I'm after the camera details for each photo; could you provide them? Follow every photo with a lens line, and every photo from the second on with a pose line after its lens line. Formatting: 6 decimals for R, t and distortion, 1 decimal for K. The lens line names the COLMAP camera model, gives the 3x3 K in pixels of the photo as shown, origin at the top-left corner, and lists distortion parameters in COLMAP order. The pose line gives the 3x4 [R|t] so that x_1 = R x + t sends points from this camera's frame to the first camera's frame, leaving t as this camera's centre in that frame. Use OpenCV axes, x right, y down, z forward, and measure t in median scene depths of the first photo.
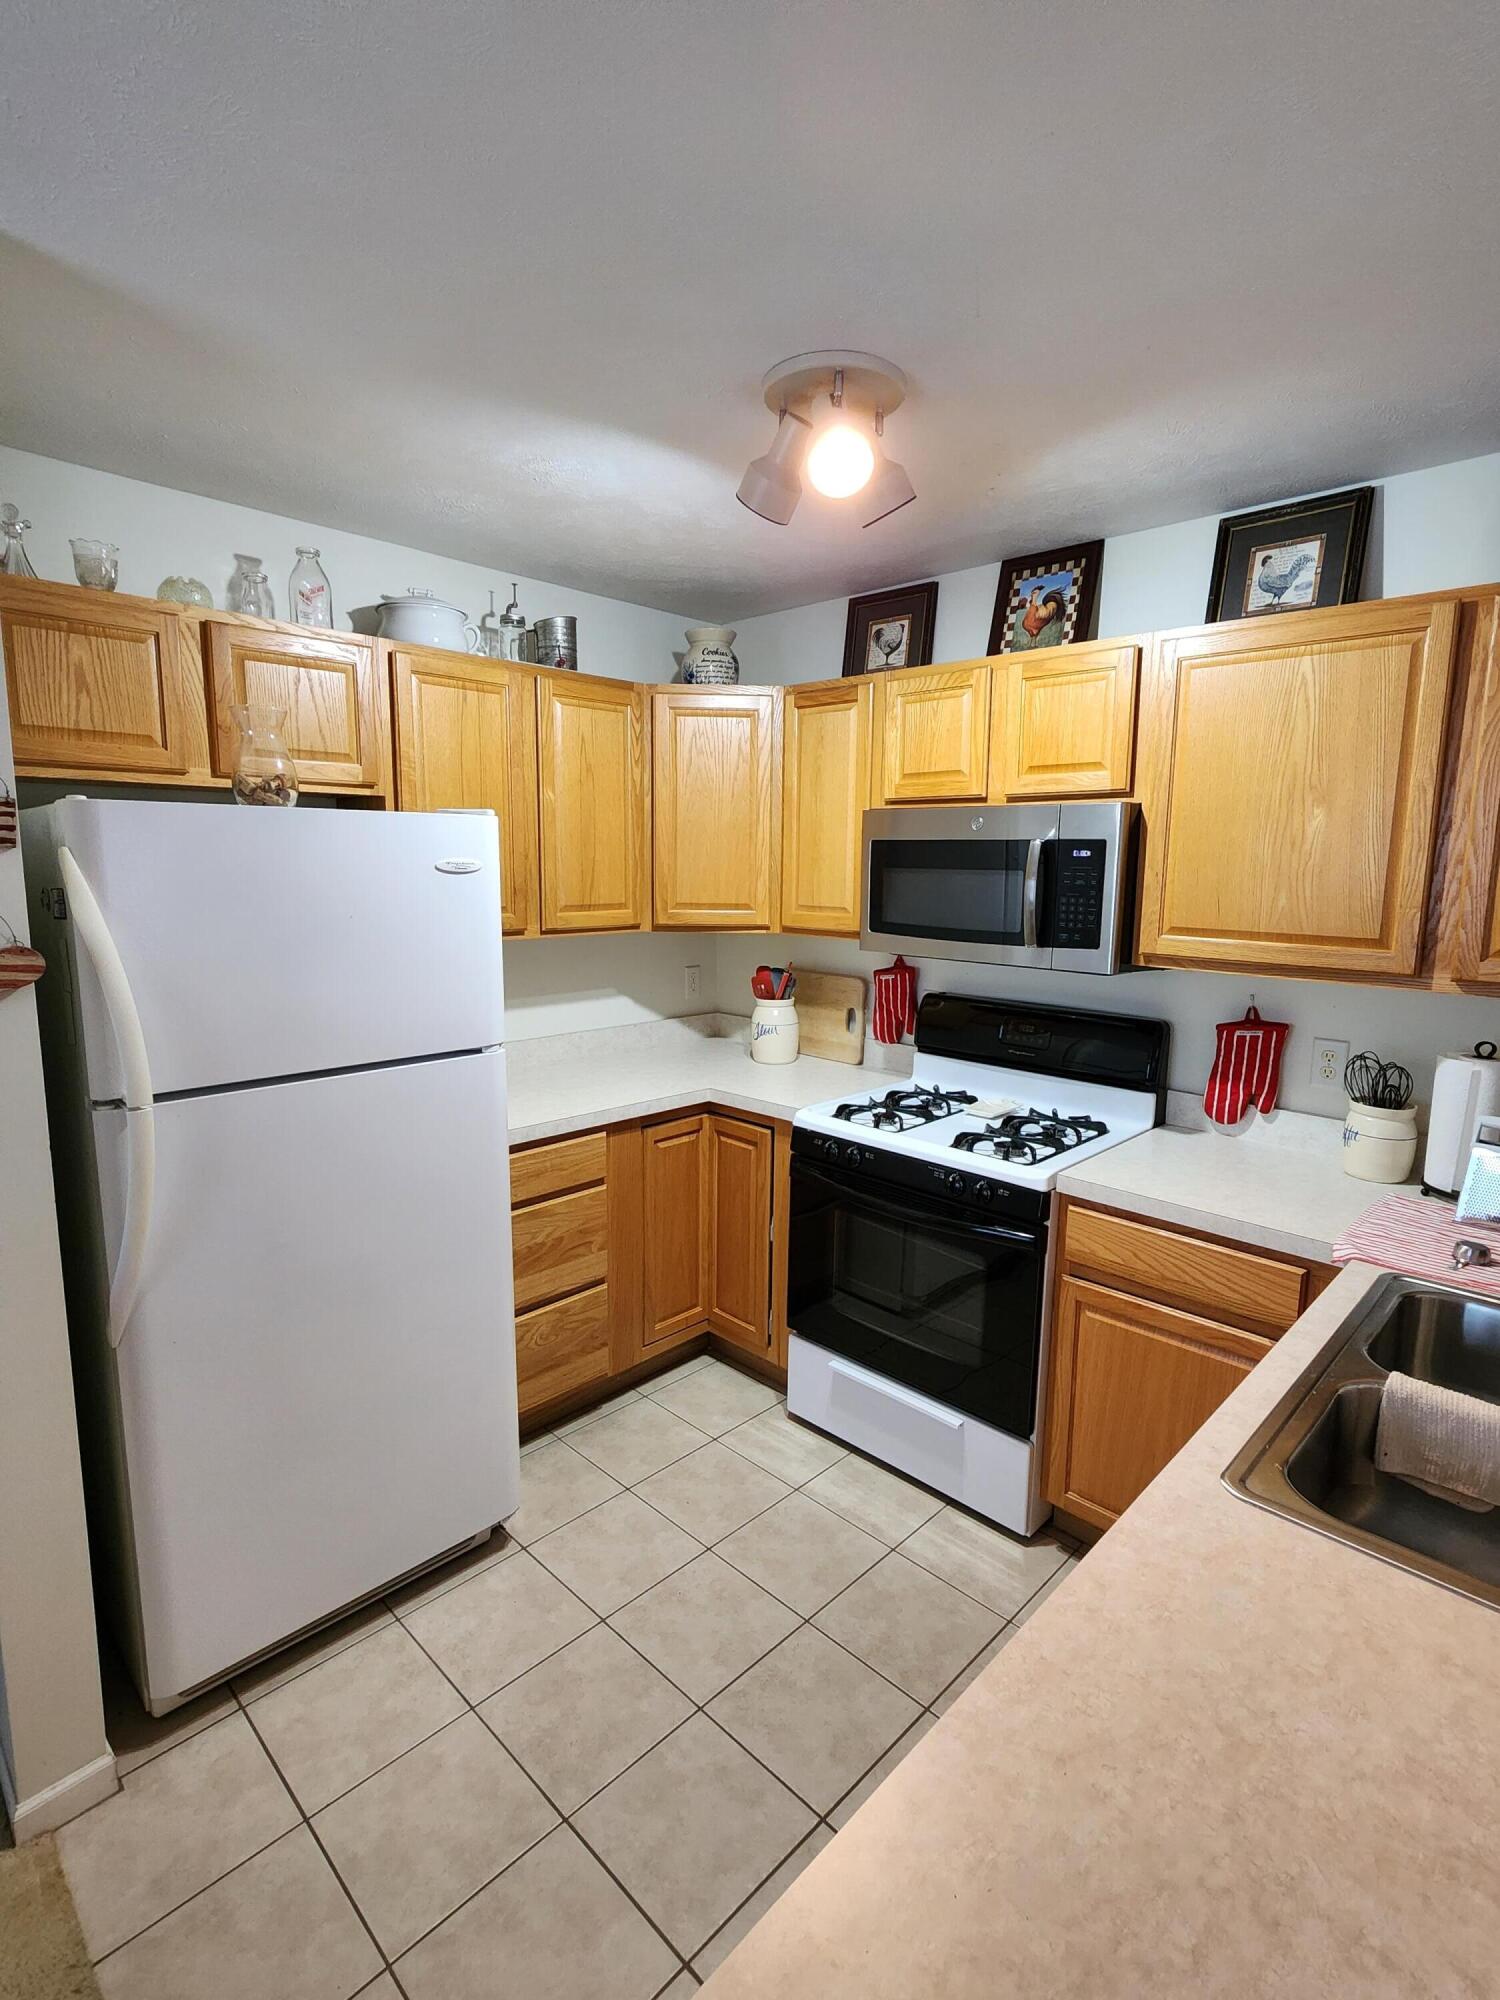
lens RADIAL K [[986.5, 0, 763.8], [0, 986.5, 1006.5], [0, 0, 1]] dist [0.005343, 0.000181]
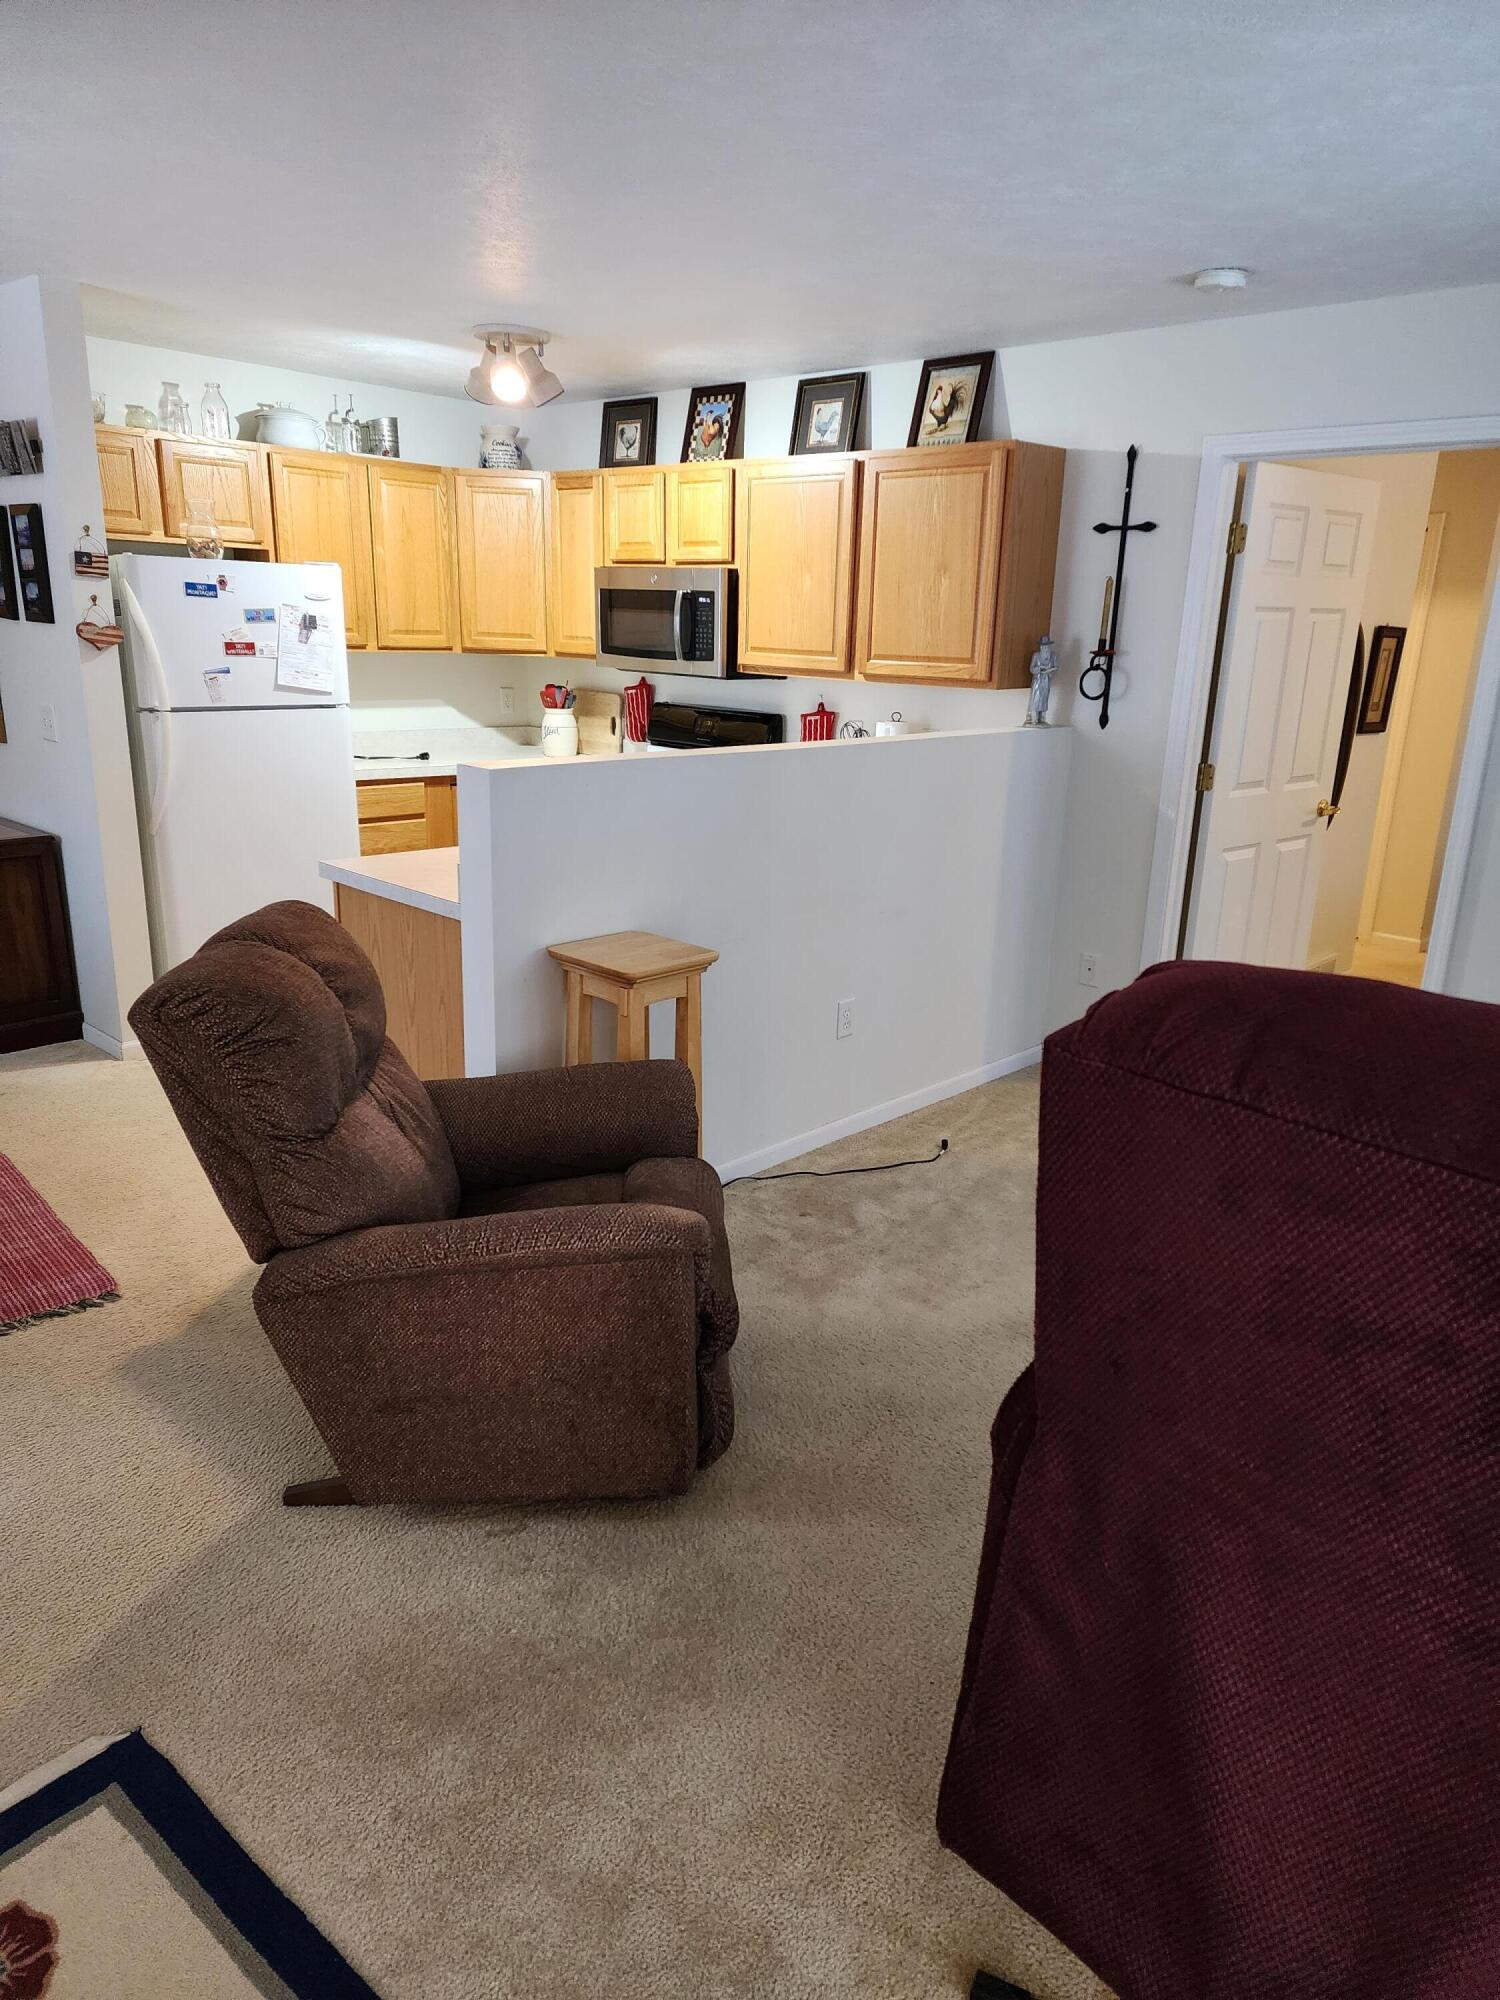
lens RADIAL K [[1335.6, 0, 769.6], [0, 1335.6, 1003.2], [0, 0, 1]] dist [0.105282, -0.093024]
pose [[0.999825, 0.016750, 0.008311, 0.355689], [-0.017688, 0.991370, 0.129898, 0.180219], [-0.006063, -0.130022, 0.991493, -1.091617]]
